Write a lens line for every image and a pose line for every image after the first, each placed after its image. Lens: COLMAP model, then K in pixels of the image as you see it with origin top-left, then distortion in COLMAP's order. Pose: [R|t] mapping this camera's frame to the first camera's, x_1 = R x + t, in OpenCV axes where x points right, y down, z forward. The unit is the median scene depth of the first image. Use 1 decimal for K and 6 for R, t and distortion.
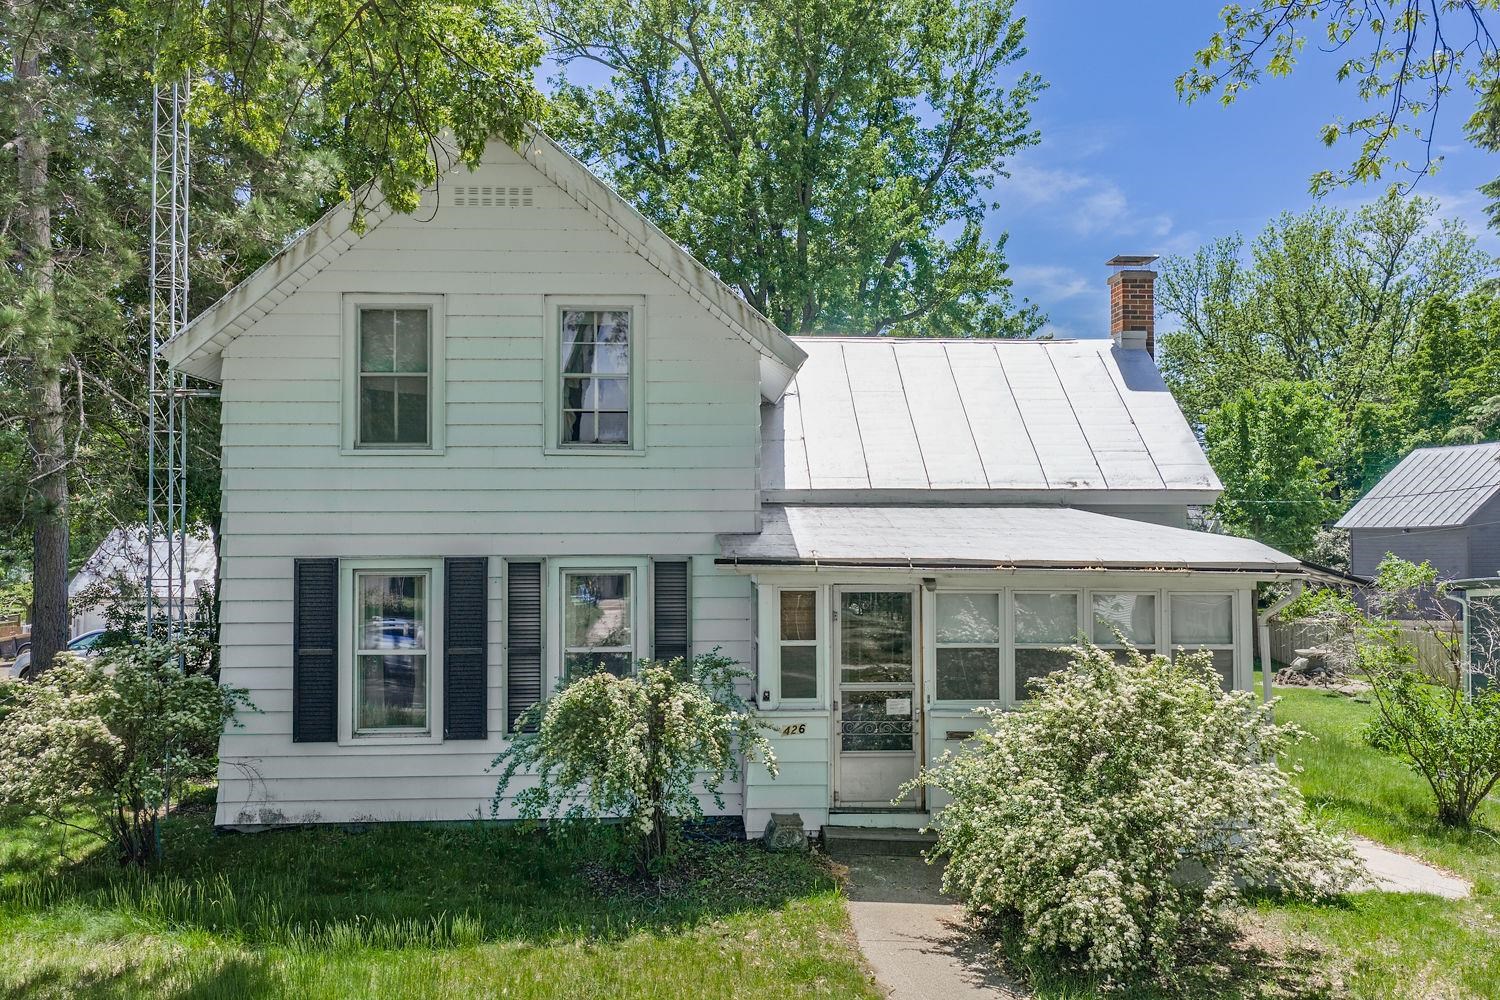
lens RADIAL K [[1198.4, 0, 751.5], [0, 1198.4, 502.2], [0, 0, 1]] dist [0.010548, -0.010387]
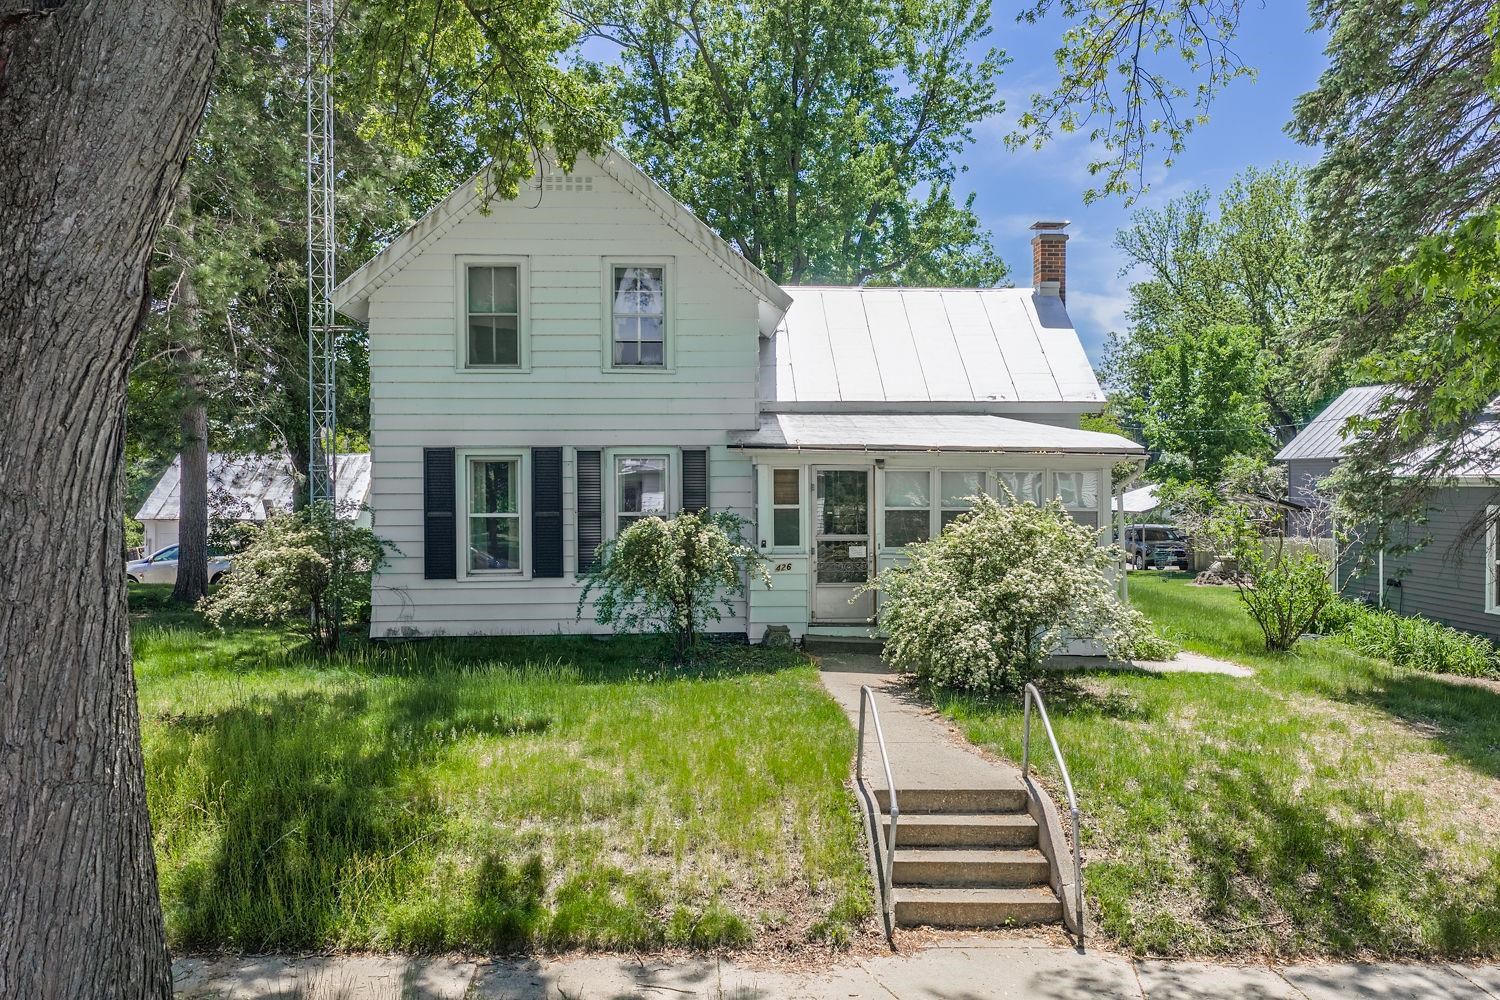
lens RADIAL K [[1198.4, 0, 748.4], [0, 1198.4, 495.9], [0, 0, 1]] dist [0.010548, -0.010387]
pose [[0.999989, -0.001593, 0.004487, -0.011246], [0.001430, 0.999341, 0.036276, 0.052091], [-0.004542, -0.036269, 0.999332, -0.382810]]
